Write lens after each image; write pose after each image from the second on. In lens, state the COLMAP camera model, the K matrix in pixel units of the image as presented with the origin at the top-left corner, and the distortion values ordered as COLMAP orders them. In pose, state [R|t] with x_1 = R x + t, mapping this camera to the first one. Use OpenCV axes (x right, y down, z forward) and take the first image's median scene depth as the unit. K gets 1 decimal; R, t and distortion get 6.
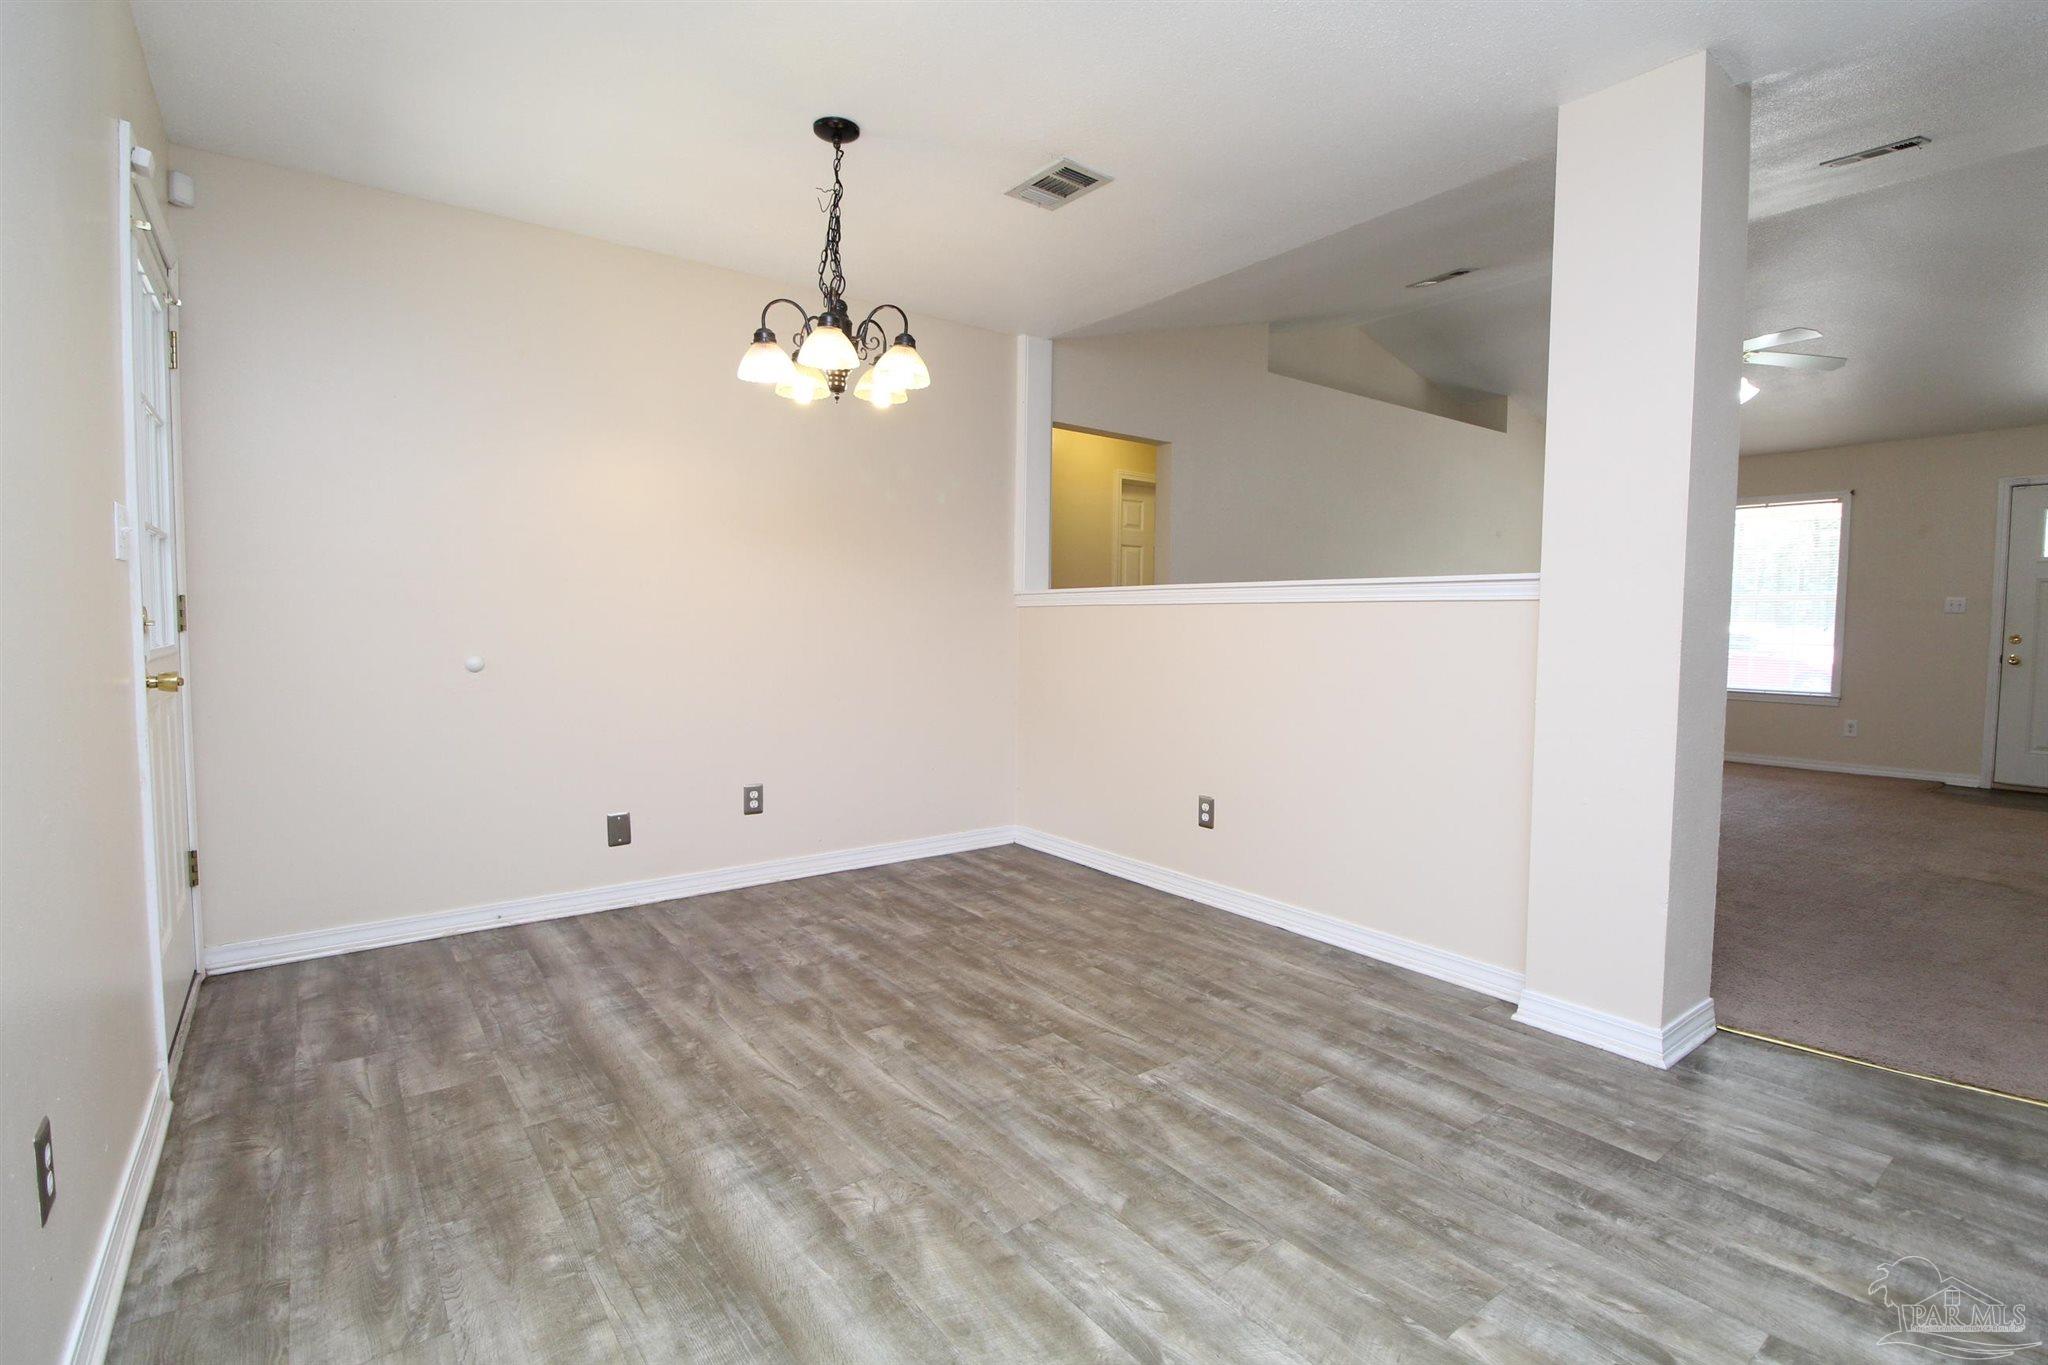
lens RADIAL K [[956.3, 0, 1053.2], [0, 956.3, 660.7], [0, 0, 1]] dist [-0.001418, -0.012186]
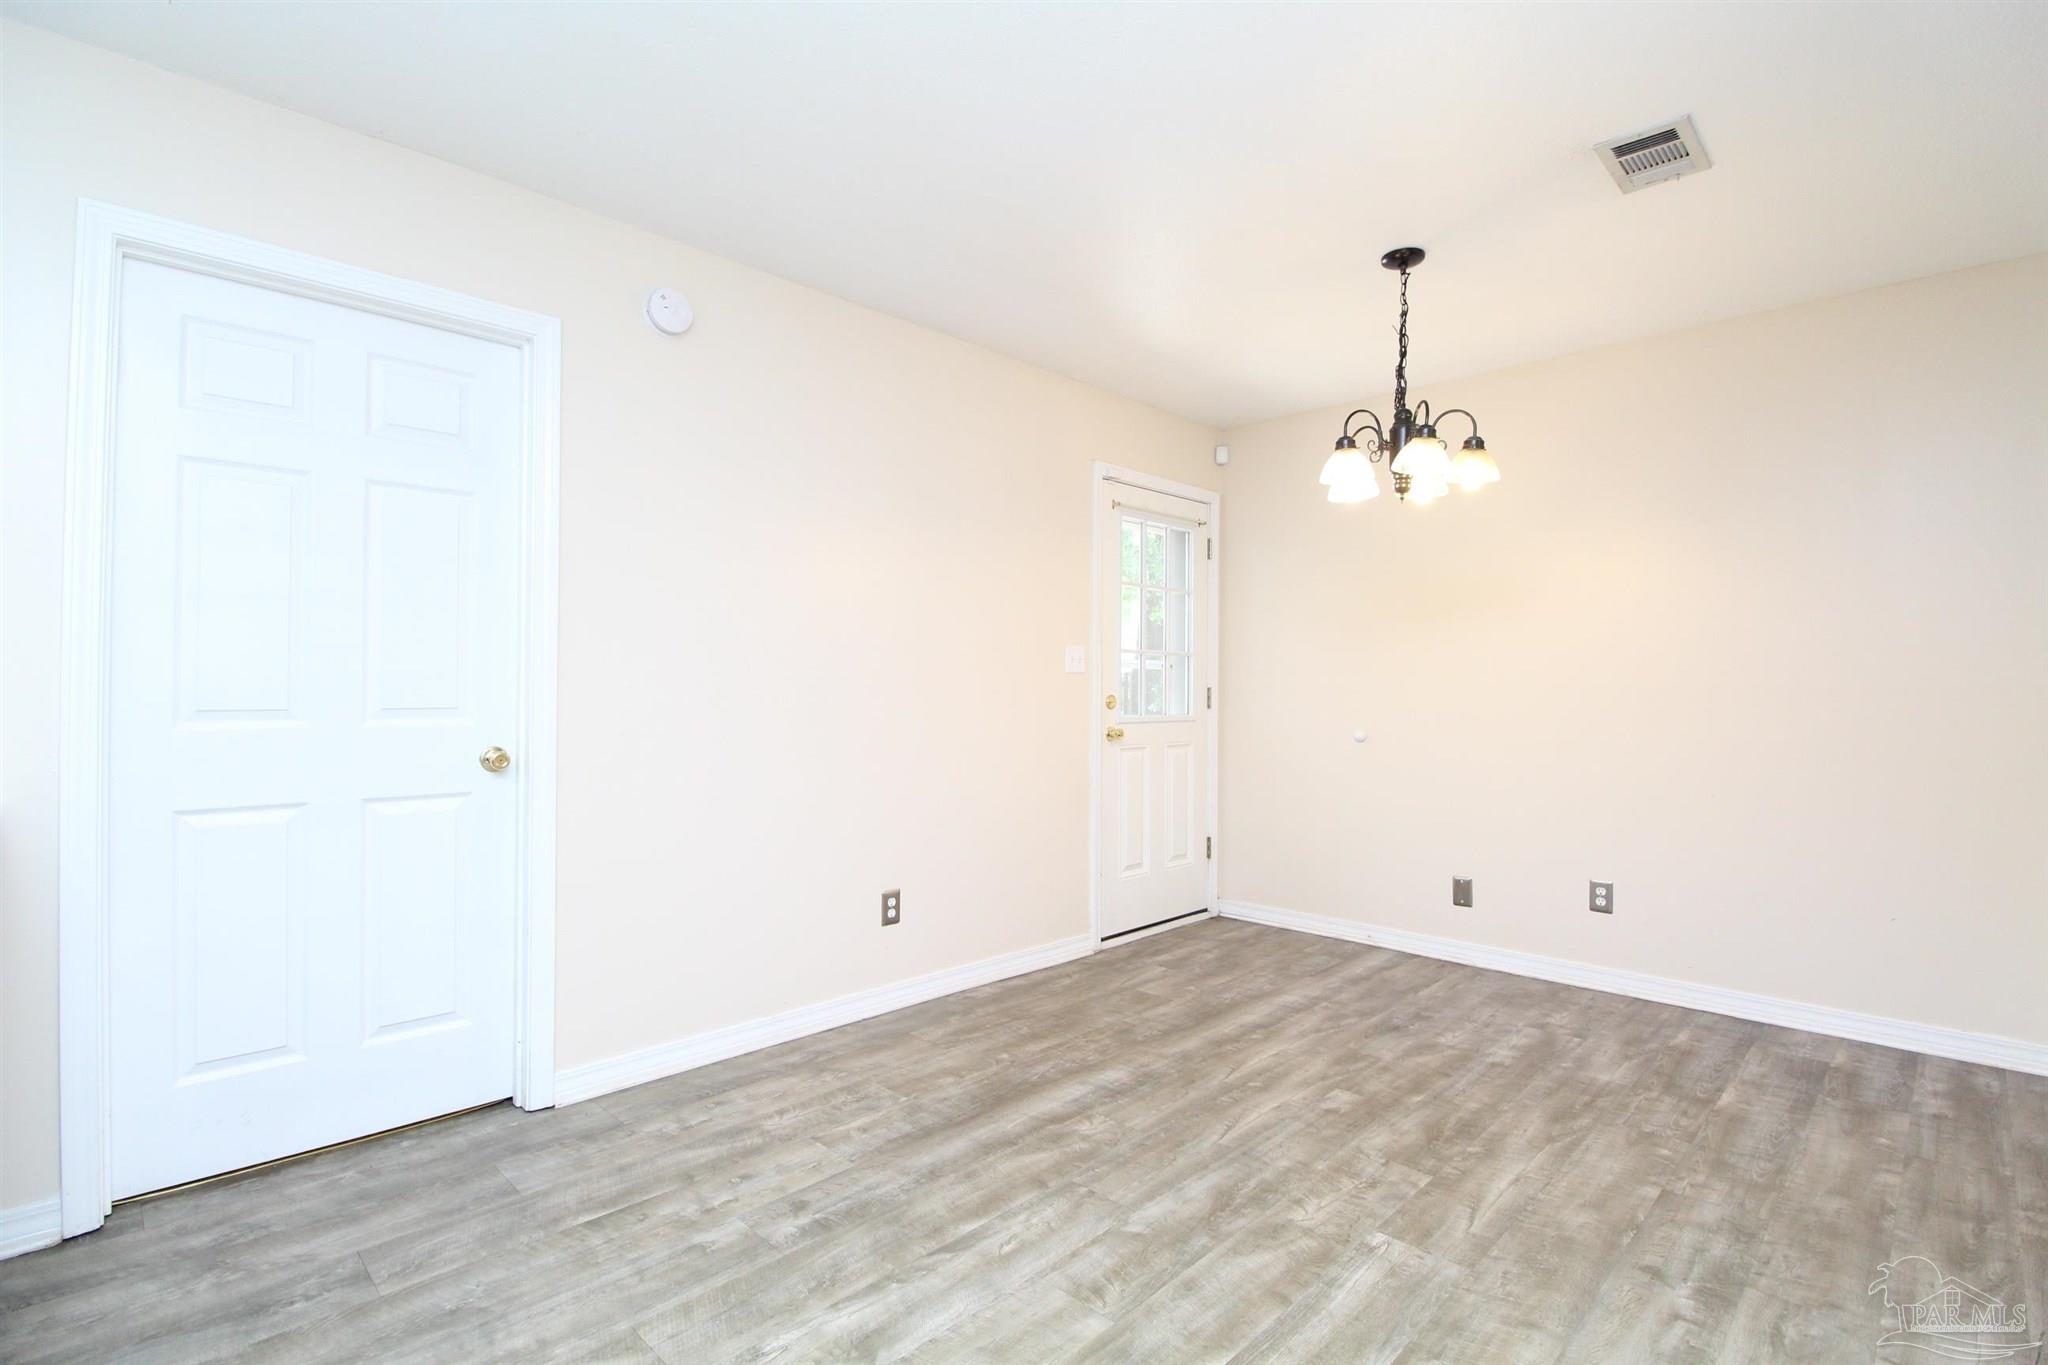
lens RADIAL K [[956.3, 0, 1047.6], [0, 956.3, 651.6], [0, 0, 1]] dist [-0.001418, -0.012186]
pose [[0.131989, -0.048559, -0.990061, 0.805996], [-0.045182, 0.997467, -0.054945, -0.026261], [0.990221, 0.051985, 0.129461, 0.488379]]
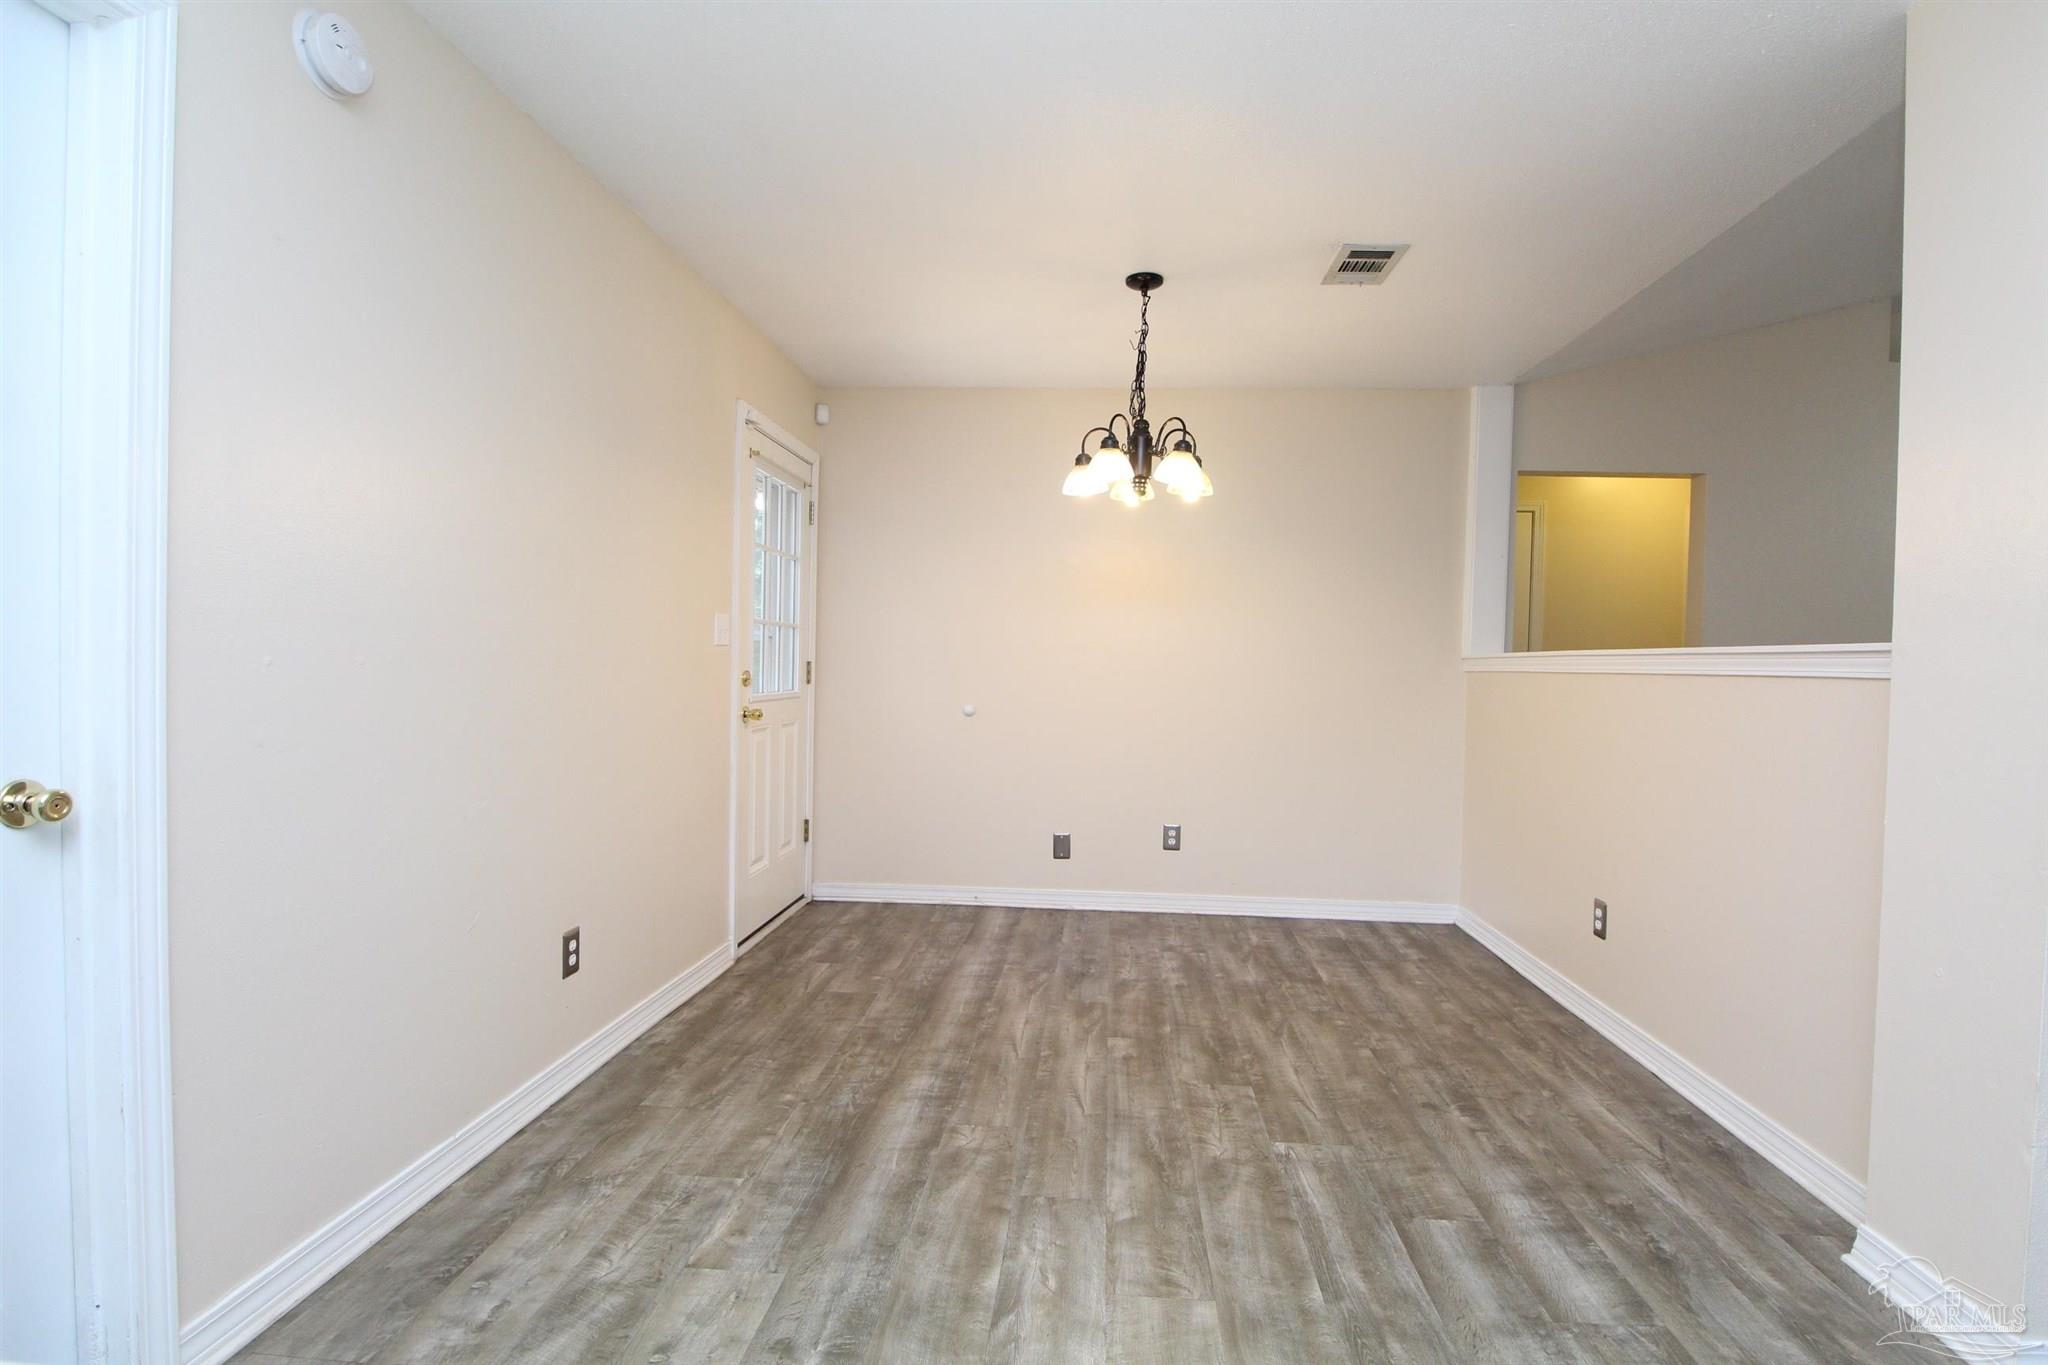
lens RADIAL K [[956.3, 0, 1053.3], [0, 956.3, 660.6], [0, 0, 1]] dist [-0.001418, -0.012186]
pose [[0.747119, 0.004691, -0.664673, 0.506681], [-0.041313, 0.998369, -0.039391, -0.024216], [0.663405, 0.056890, 0.746095, 0.048490]]
